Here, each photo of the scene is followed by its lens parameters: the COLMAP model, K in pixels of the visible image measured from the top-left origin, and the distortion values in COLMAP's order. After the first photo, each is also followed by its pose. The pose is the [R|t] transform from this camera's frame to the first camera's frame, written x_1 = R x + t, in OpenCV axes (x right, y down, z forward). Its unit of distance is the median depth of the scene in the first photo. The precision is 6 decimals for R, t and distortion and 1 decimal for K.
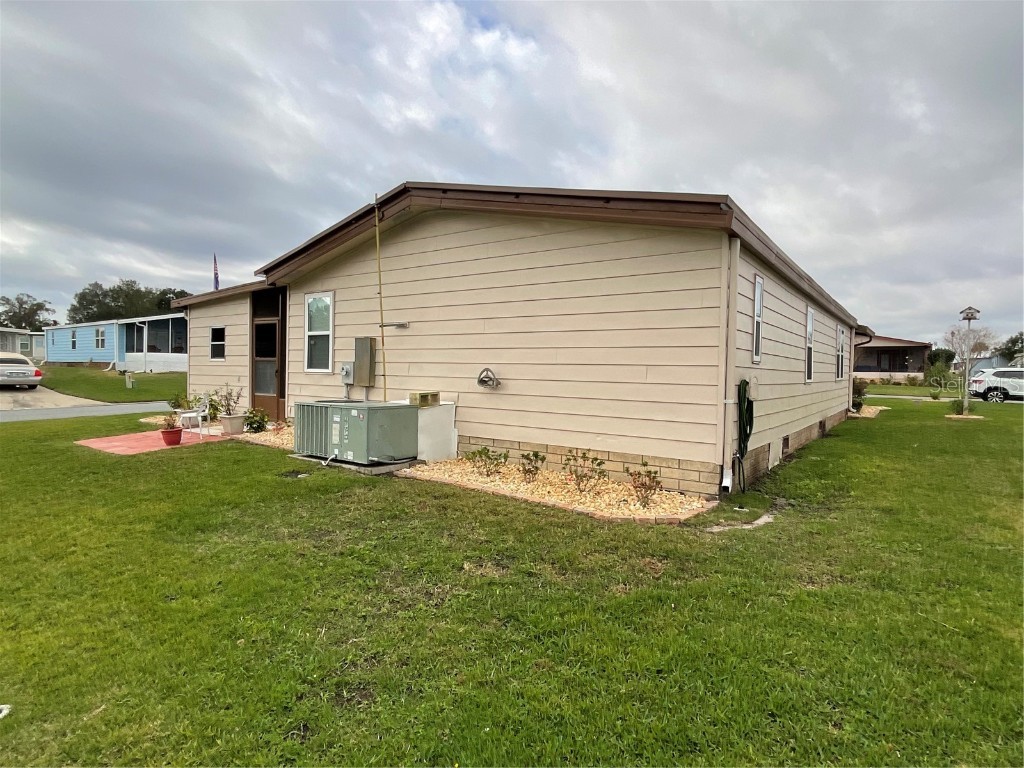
lens RADIAL K [[572.1, 0, 512.0], [0, 572.1, 384.0], [0, 0, 1]] dist [-0.018004, 0.019073]
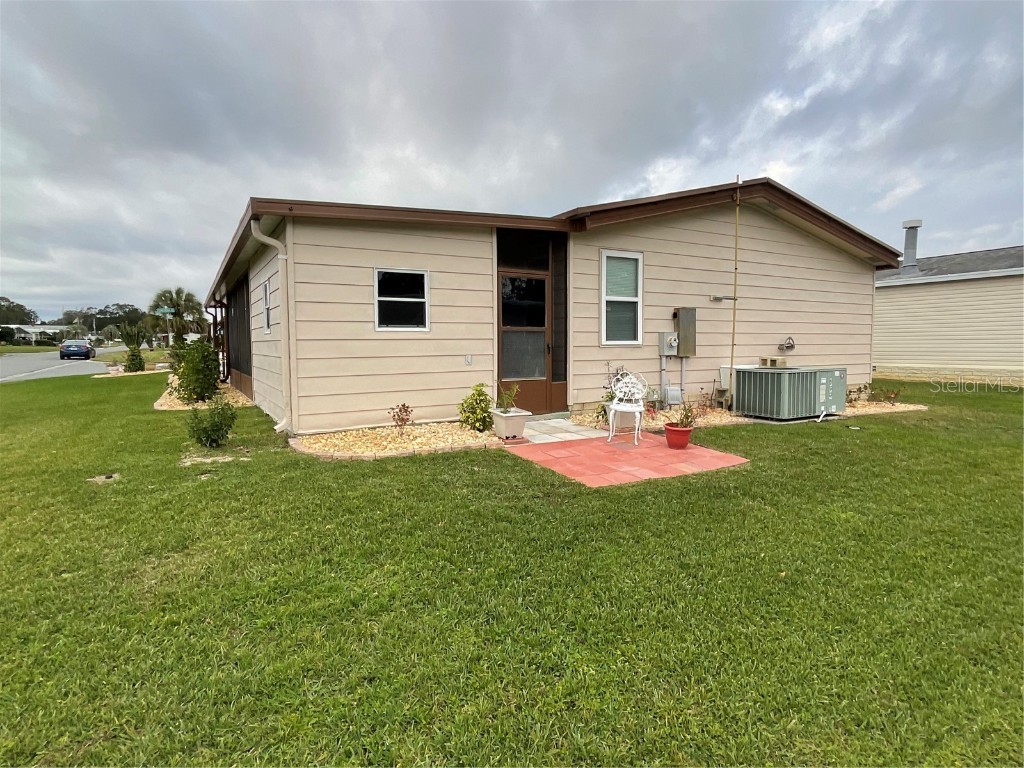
lens RADIAL K [[572.1, 0, 512.0], [0, 572.1, 384.0], [0, 0, 1]] dist [-0.018004, 0.019073]
pose [[0.405026, -0.084584, 0.910384, -1.176480], [0.035044, 0.996416, 0.076986, -0.033209], [-0.913633, 0.000723, 0.406539, 0.791158]]
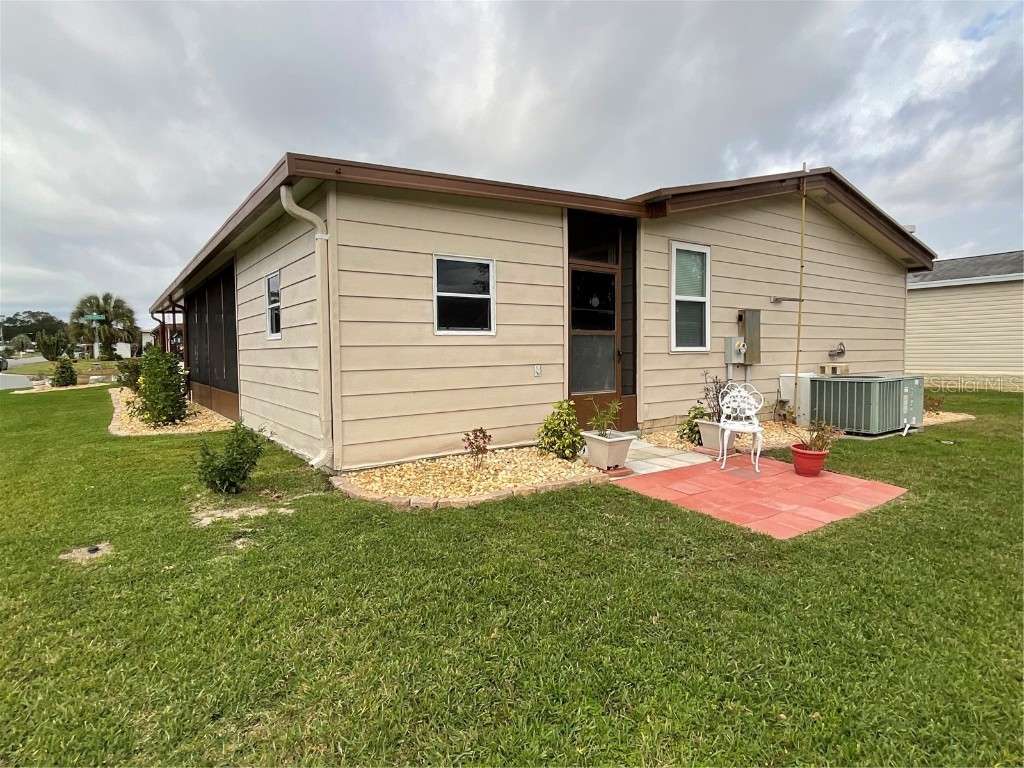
lens RADIAL K [[572.1, 0, 512.0], [0, 572.1, 384.0], [0, 0, 1]] dist [-0.018004, 0.019073]
pose [[0.313205, -0.074744, 0.946740, -1.106189], [0.039544, 0.997060, 0.065634, -0.035741], [-0.948862, 0.016881, 0.315240, 0.973387]]
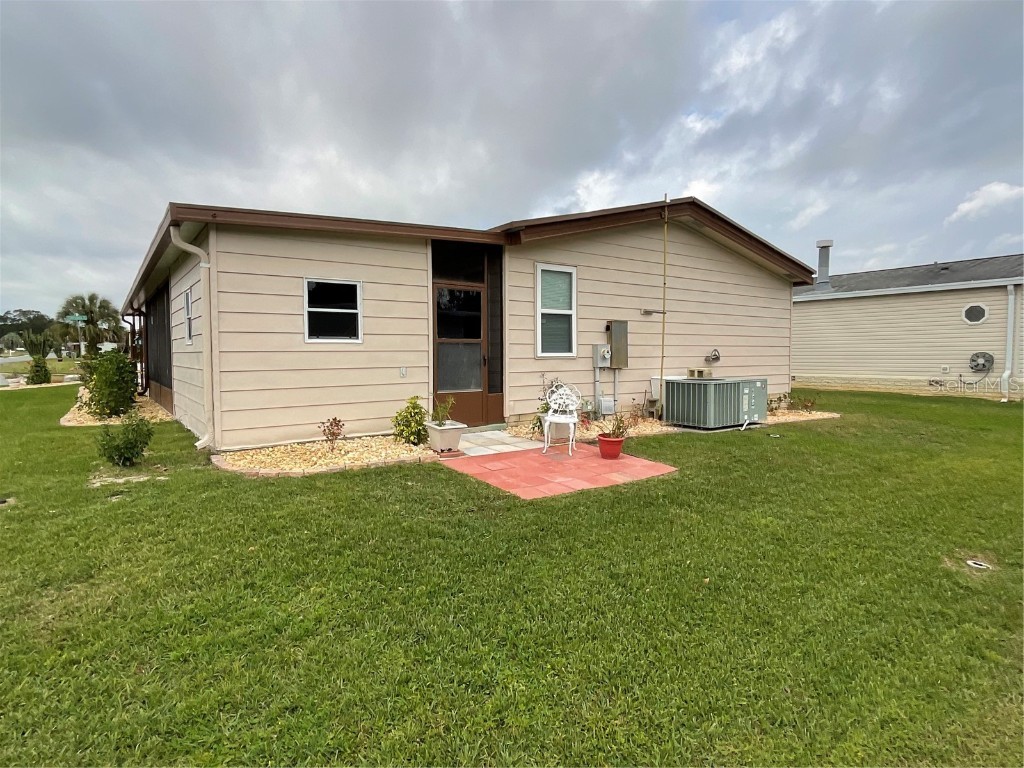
lens RADIAL K [[572.1, 0, 512.0], [0, 572.1, 384.0], [0, 0, 1]] dist [-0.018004, 0.019073]
pose [[0.306020, -0.069942, 0.949452, -1.174870], [0.032466, 0.997484, 0.063017, -0.035589], [-0.951471, 0.011541, 0.307521, 0.786760]]
